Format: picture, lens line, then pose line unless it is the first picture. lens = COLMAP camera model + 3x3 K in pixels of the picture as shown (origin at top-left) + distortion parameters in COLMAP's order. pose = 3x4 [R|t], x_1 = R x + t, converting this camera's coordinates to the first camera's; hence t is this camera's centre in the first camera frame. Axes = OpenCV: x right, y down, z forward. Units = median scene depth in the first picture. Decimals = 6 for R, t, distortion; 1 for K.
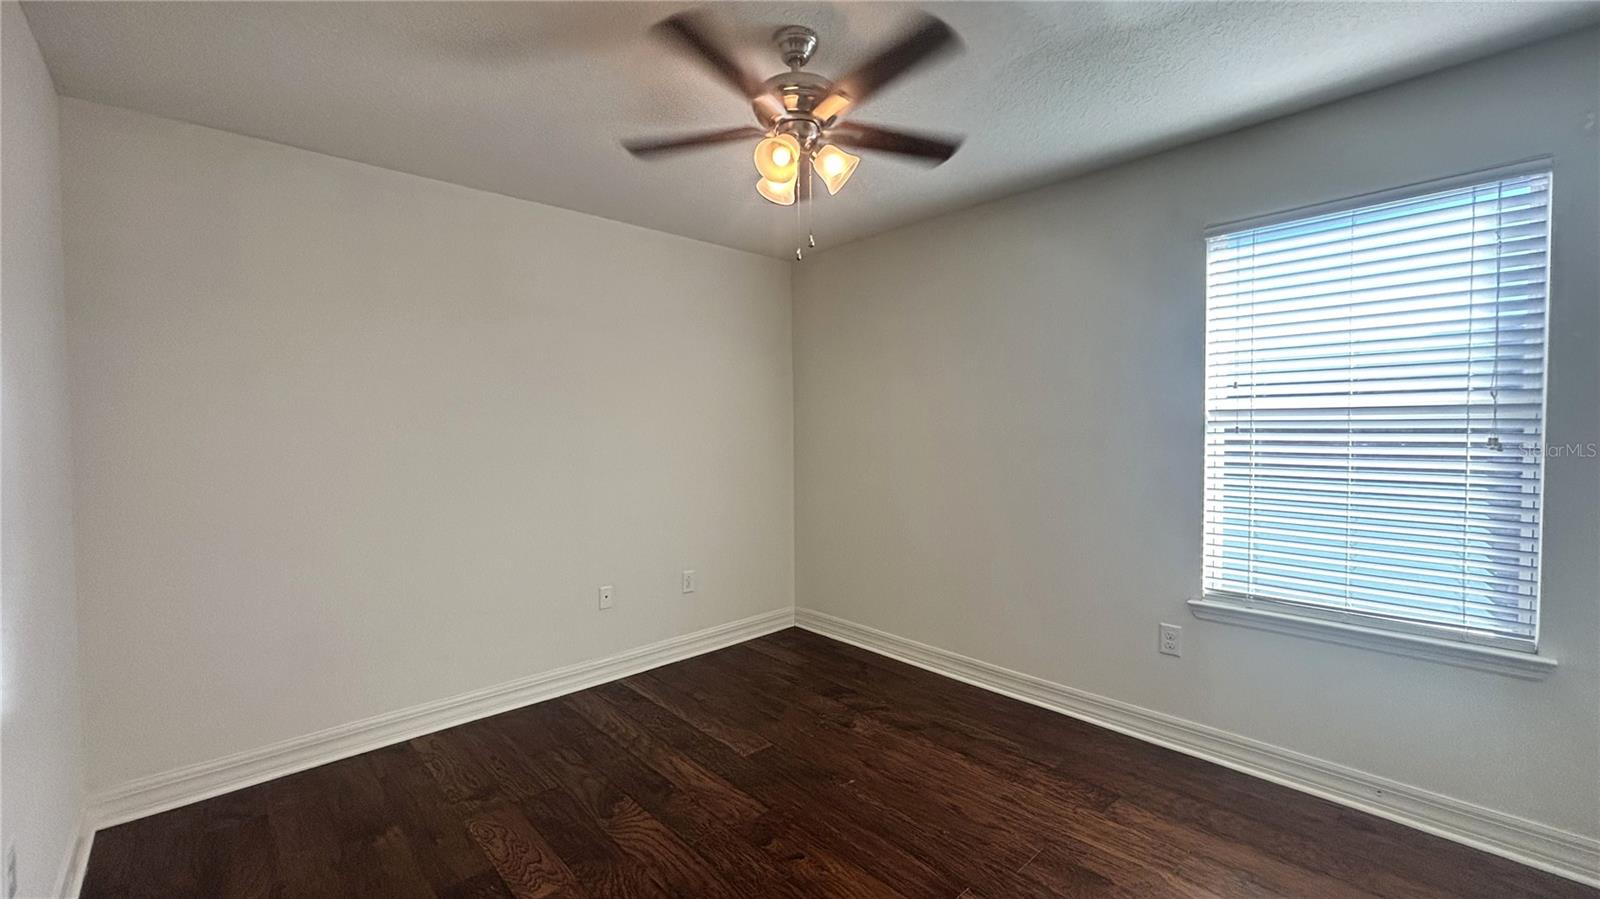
lens RADIAL K [[642.1, 0, 802.0], [0, 642.1, 451.1], [0, 0, 1]] dist [0.004270, 0.000093]
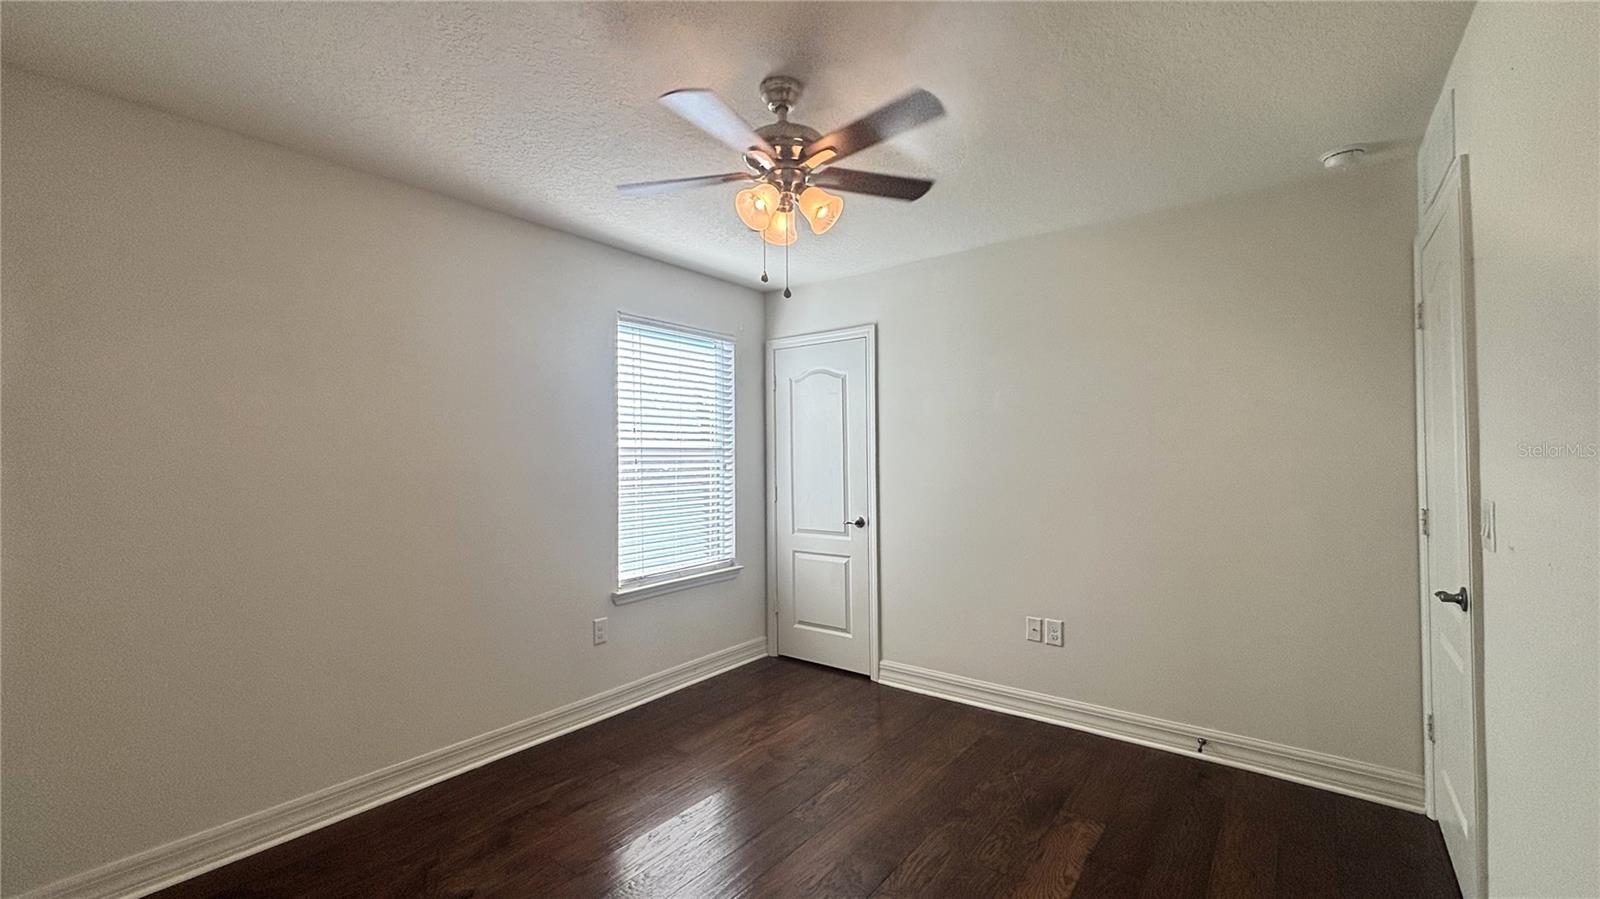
lens RADIAL K [[642.1, 0, 801.9], [0, 642.1, 446.9], [0, 0, 1]] dist [0.004270, 0.000093]
pose [[-0.151472, 0.025309, 0.988138, -0.762396], [0.049144, 0.998629, -0.018045, -0.021542], [-0.987239, 0.045827, -0.152508, 0.830471]]
